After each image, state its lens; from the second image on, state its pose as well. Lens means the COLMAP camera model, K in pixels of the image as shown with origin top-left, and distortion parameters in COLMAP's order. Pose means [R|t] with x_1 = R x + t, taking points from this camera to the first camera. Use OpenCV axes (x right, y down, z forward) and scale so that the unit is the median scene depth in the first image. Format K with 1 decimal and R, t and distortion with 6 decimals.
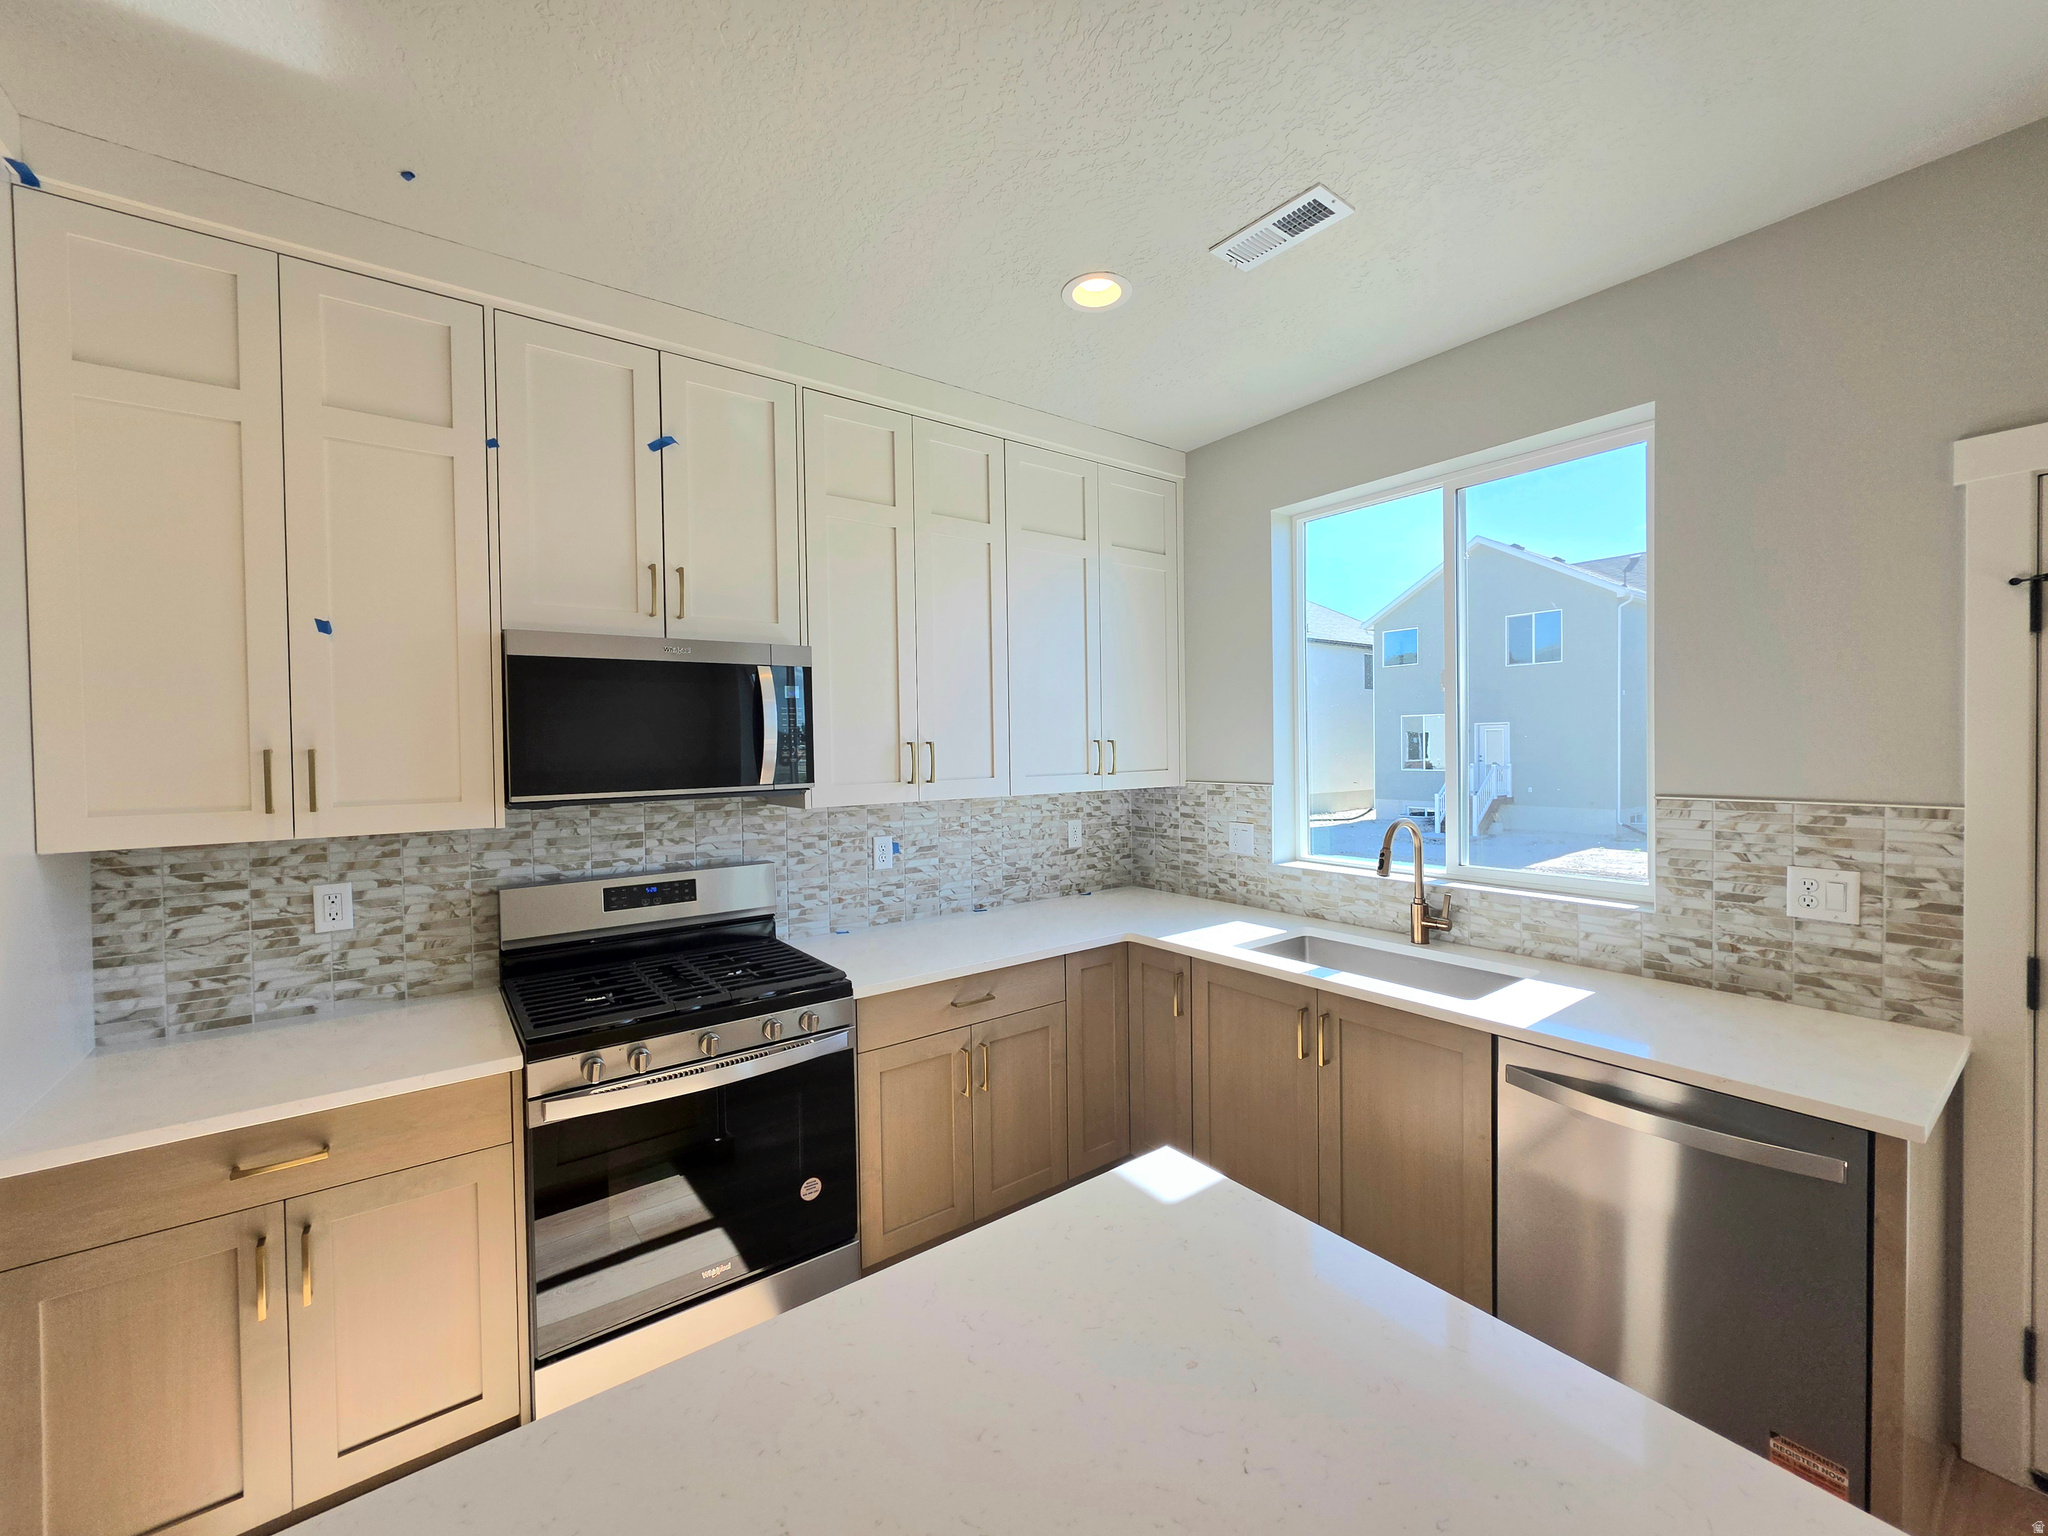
lens RADIAL K [[824.2, 0, 1021.7], [0, 824.2, 759.2], [0, 0, 1]] dist [-0.008651, 0.003417]
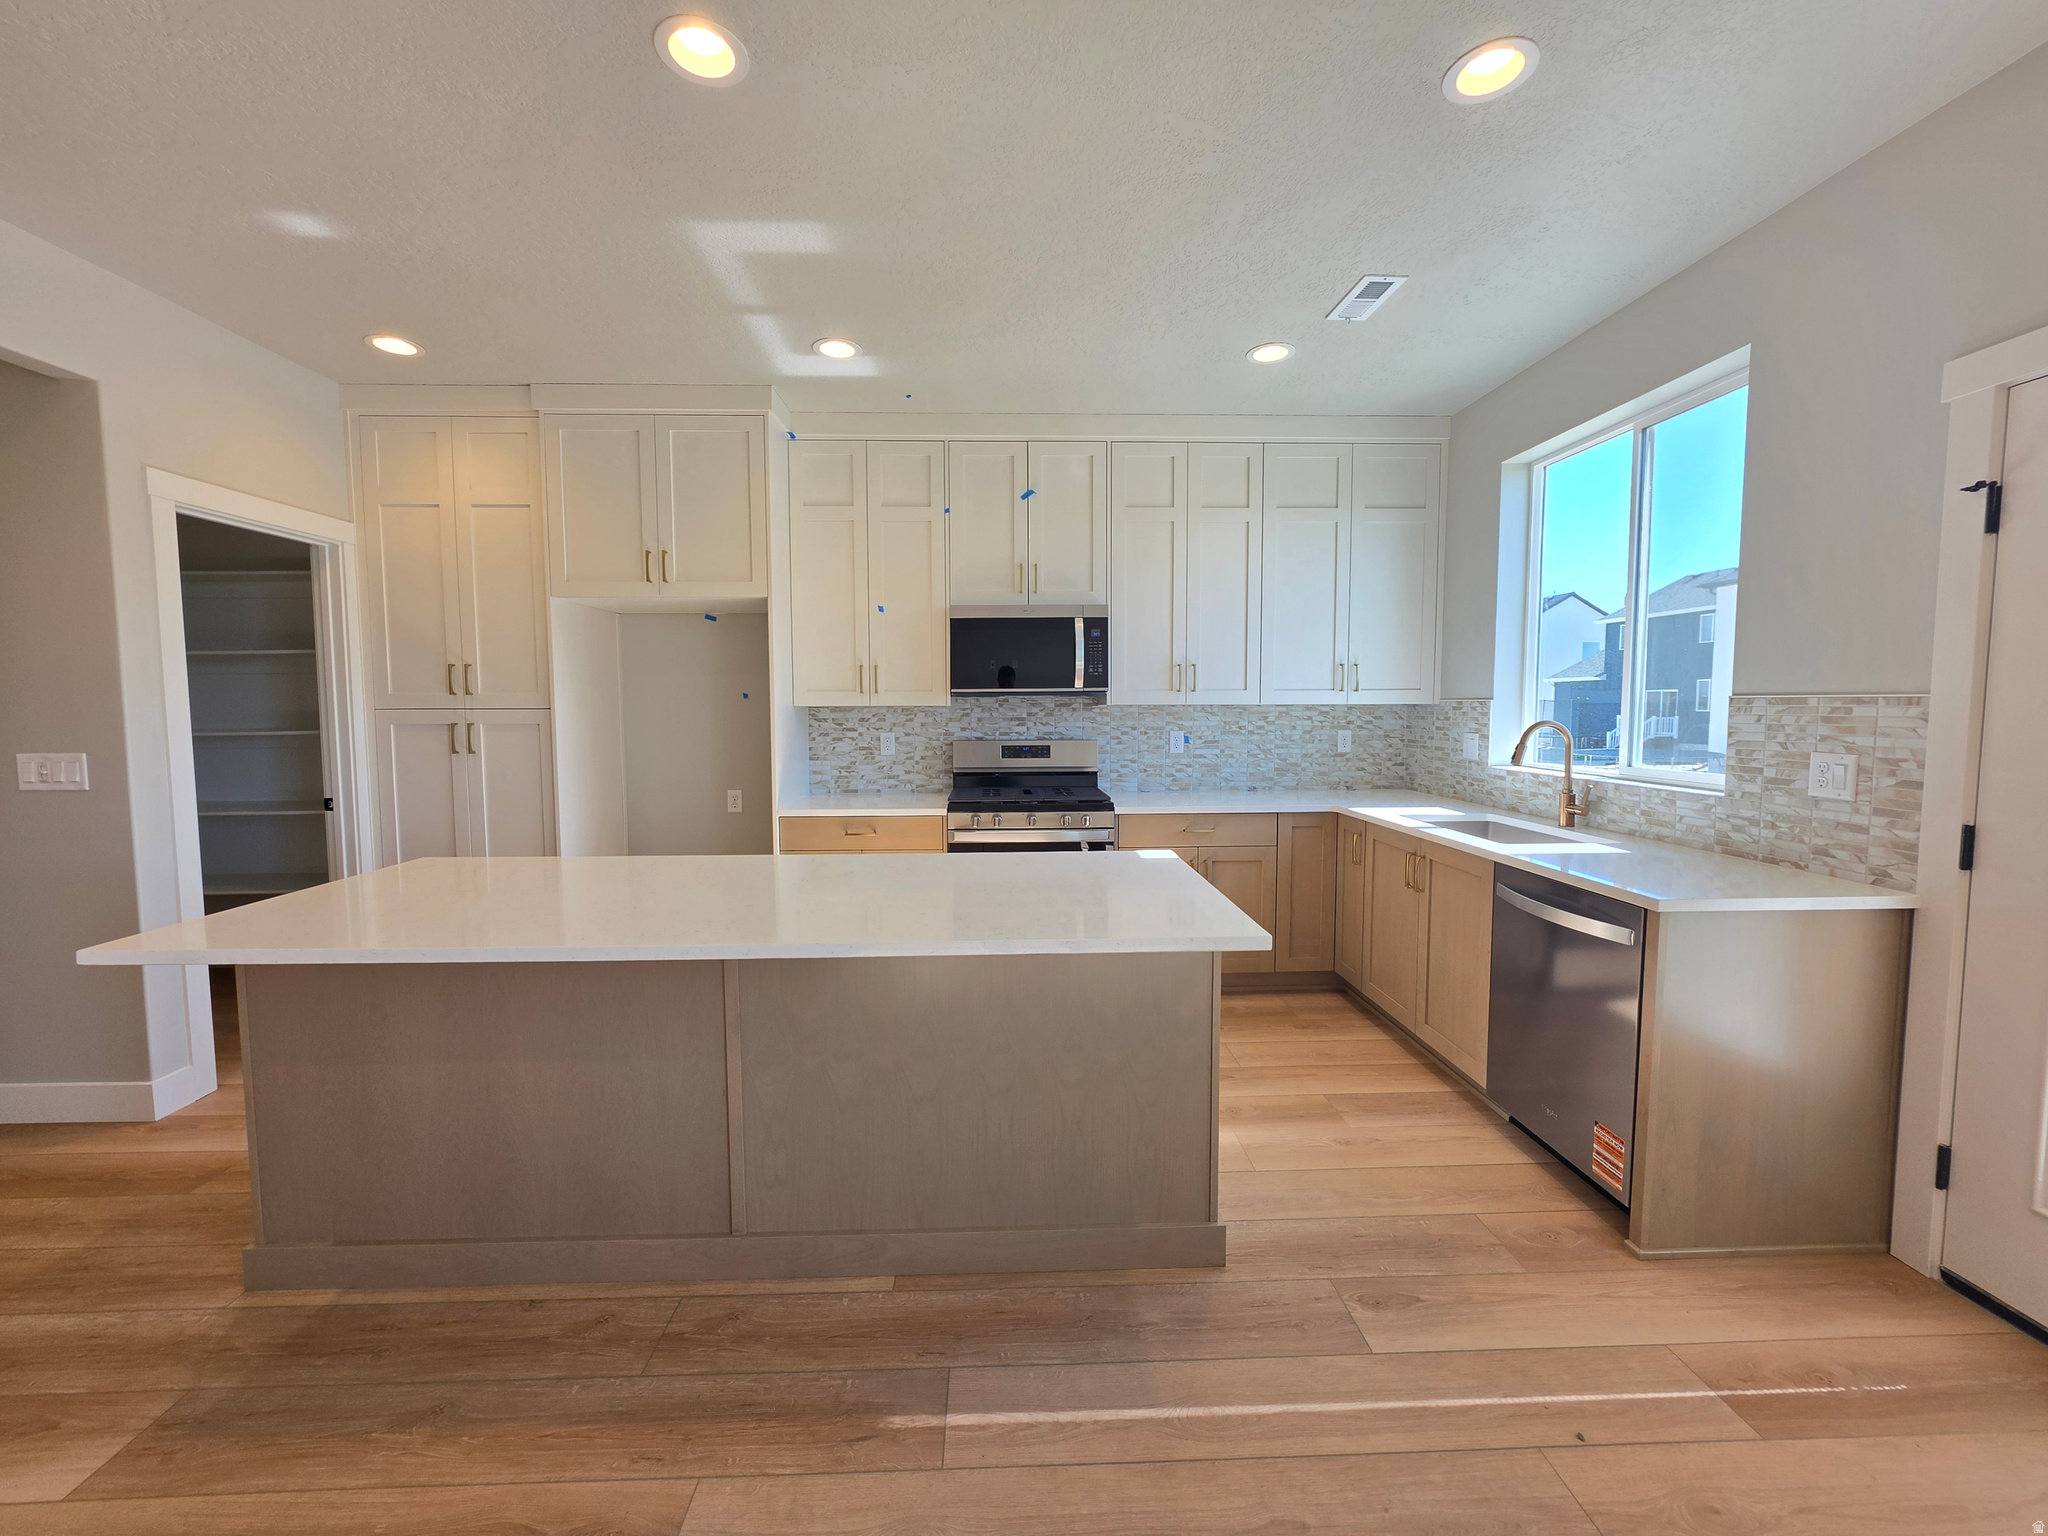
lens RADIAL K [[824.2, 0, 1019.2], [0, 824.2, 760.8], [0, 0, 1]] dist [-0.008651, 0.003417]
pose [[0.820826, 0.051441, -0.568857, 0.515272], [-0.018506, 0.997809, 0.063527, 0.068469], [0.570878, -0.041617, 0.819979, -0.433311]]
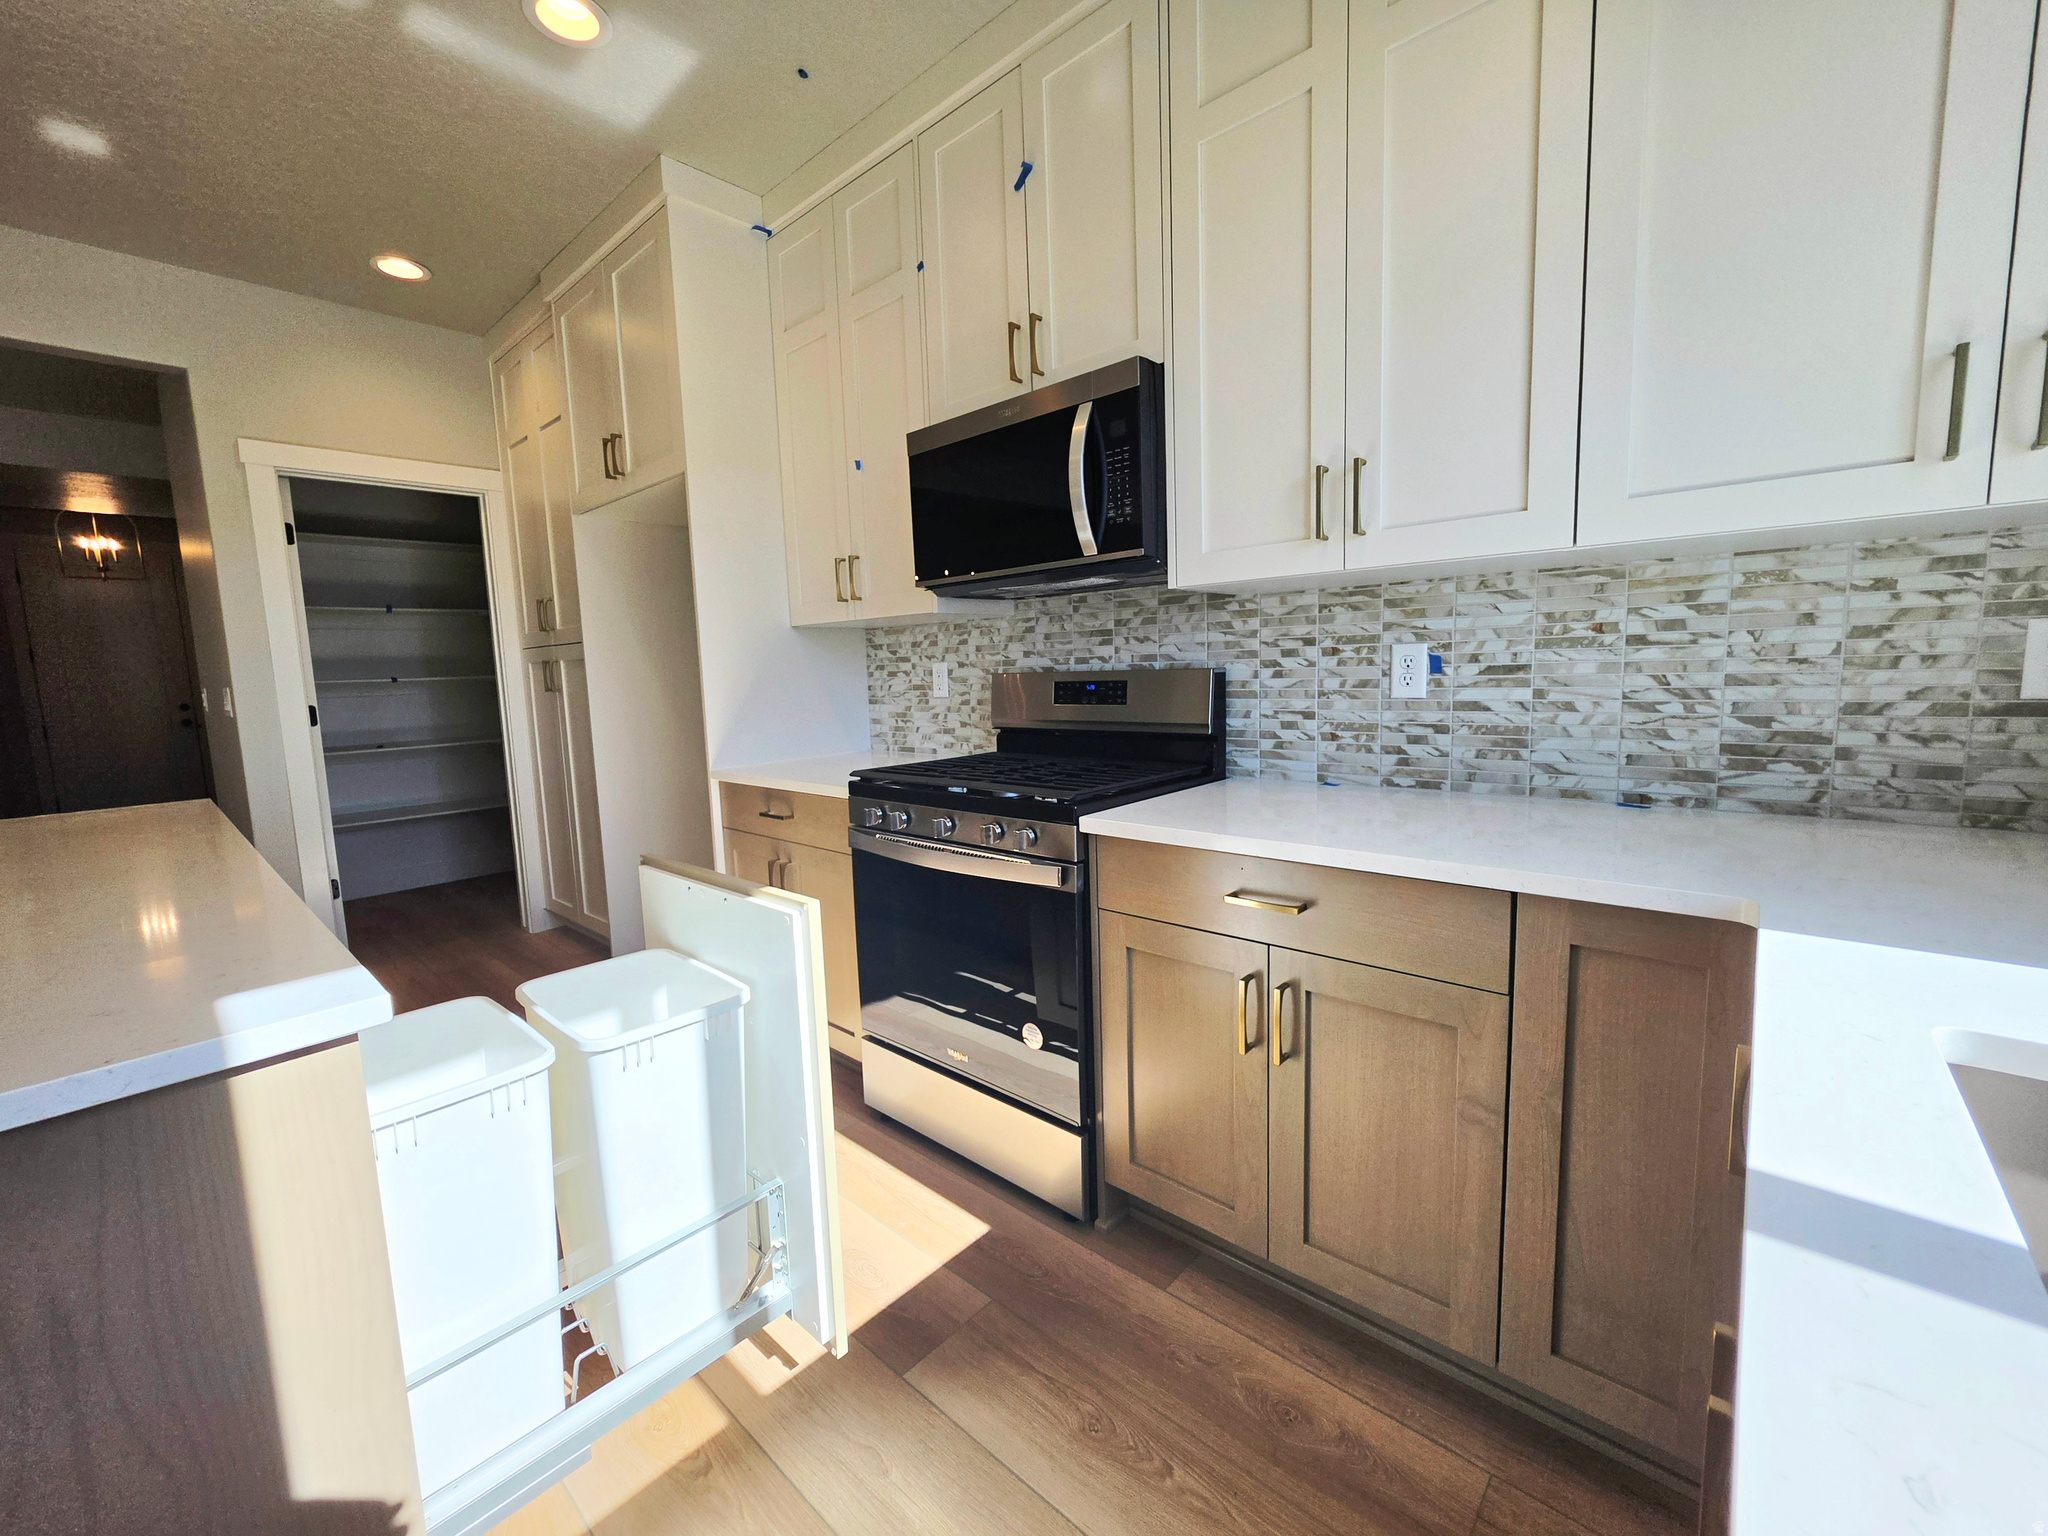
lens RADIAL K [[824.2, 0, 1017.2], [0, 824.2, 759.4], [0, 0, 1]] dist [-0.008651, 0.003417]
pose [[0.191660, 0.120704, -0.974011, 0.439706], [0.014368, 0.991957, 0.125755, 0.114455], [0.981356, -0.038097, 0.188384, 0.699967]]
